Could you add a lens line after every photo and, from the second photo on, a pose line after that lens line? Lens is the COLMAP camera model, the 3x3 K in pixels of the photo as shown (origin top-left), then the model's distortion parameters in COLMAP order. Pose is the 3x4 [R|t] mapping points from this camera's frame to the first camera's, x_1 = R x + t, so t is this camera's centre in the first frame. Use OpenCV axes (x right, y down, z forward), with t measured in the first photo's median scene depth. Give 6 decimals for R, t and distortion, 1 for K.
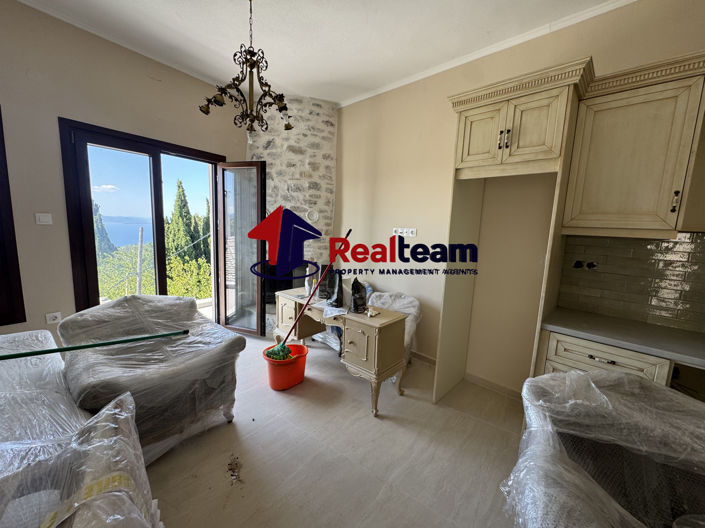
lens RADIAL K [[281.5, 0, 351.8], [0, 281.5, 263.8], [0, 0, 1]] dist [-0.006514, 0.001608]
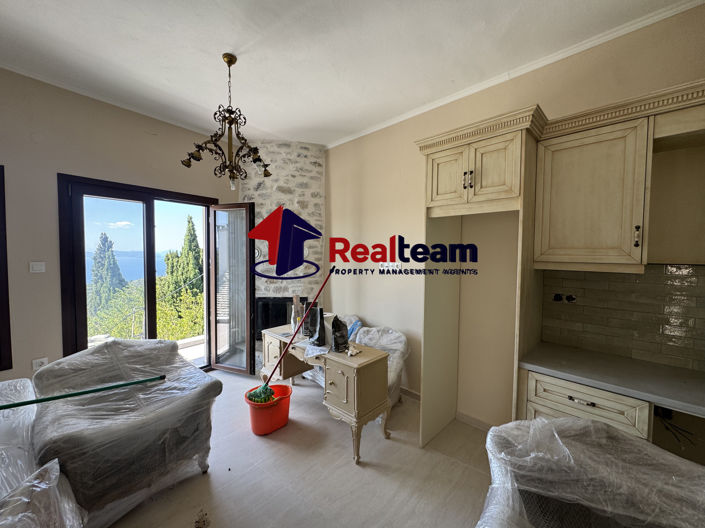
lens RADIAL K [[281.5, 0, 351.8], [0, 281.5, 263.8], [0, 0, 1]] dist [-0.006514, 0.001608]
pose [[0.999177, -0.031465, -0.025605, 0.114825], [0.028871, 0.994957, -0.096058, -0.042002], [0.028499, 0.095240, 0.995046, -0.013454]]
